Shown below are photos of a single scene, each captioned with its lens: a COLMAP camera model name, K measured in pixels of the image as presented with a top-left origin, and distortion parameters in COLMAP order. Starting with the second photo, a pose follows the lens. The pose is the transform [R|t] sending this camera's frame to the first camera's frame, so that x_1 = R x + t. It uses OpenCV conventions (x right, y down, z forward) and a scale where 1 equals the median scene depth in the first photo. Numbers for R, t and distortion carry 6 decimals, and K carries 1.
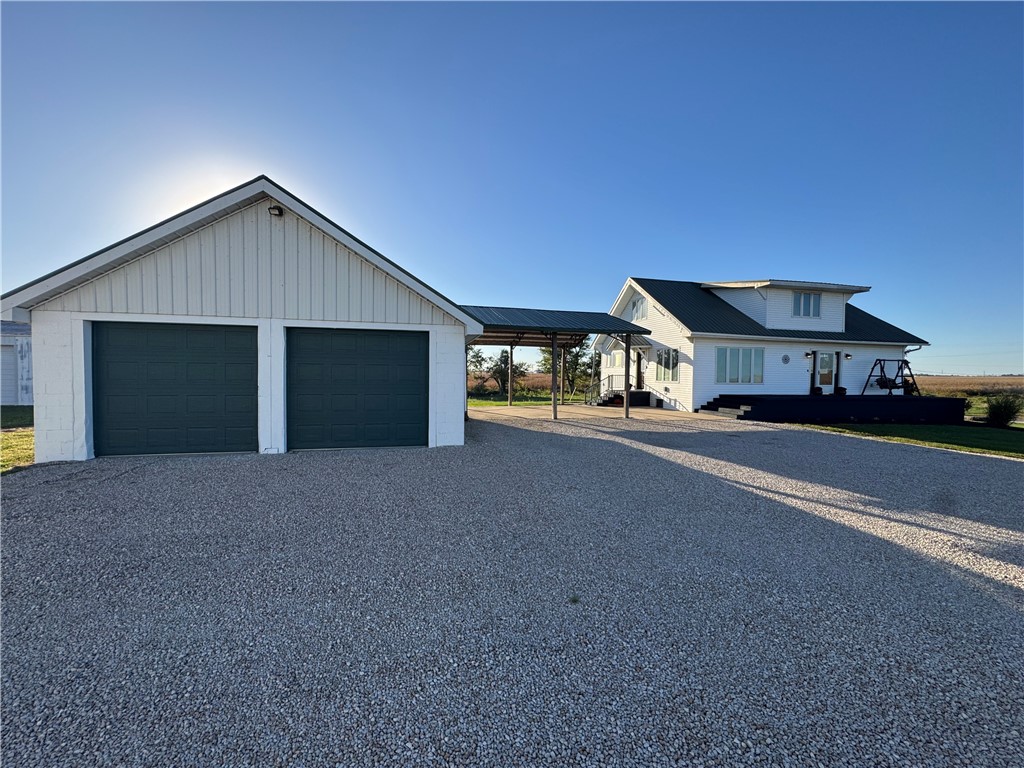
lens RADIAL K [[406.6, 0, 510.0], [0, 406.6, 381.7], [0, 0, 1]] dist [-0.000003, -0.000267]
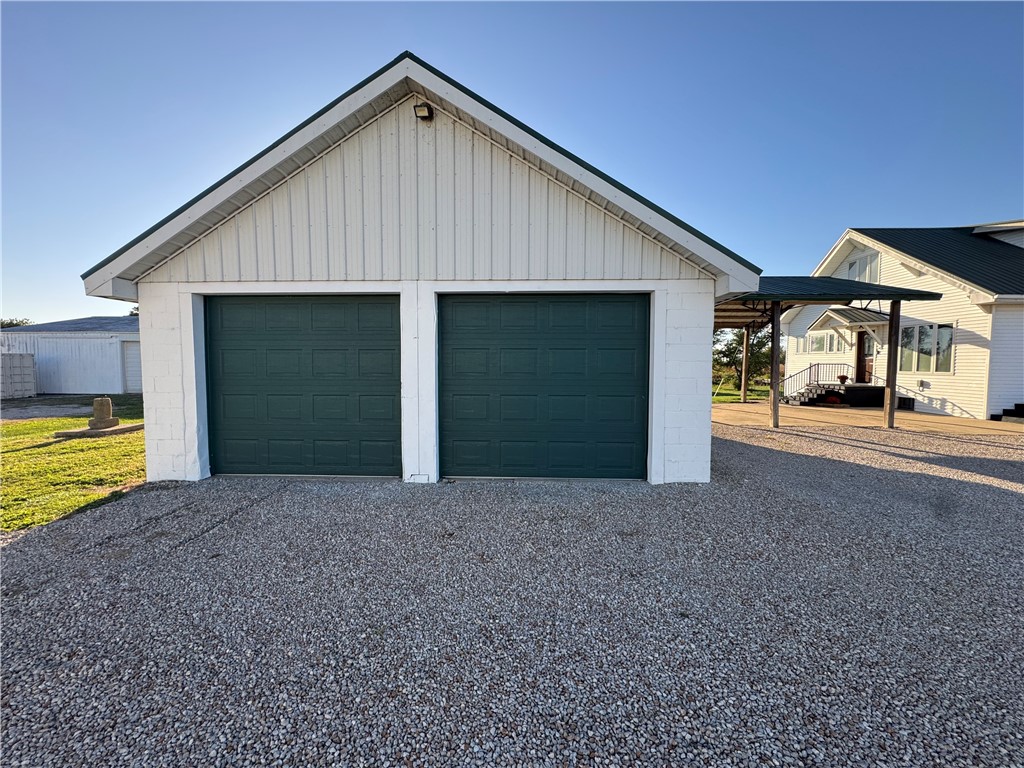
lens RADIAL K [[406.6, 0, 510.0], [0, 406.6, 381.7], [0, 0, 1]] dist [-0.000003, -0.000267]
pose [[0.963795, 0.004592, -0.266603, -0.236876], [0.001774, 0.999719, 0.023630, -0.005470], [0.266637, -0.023248, 0.963517, 0.355045]]
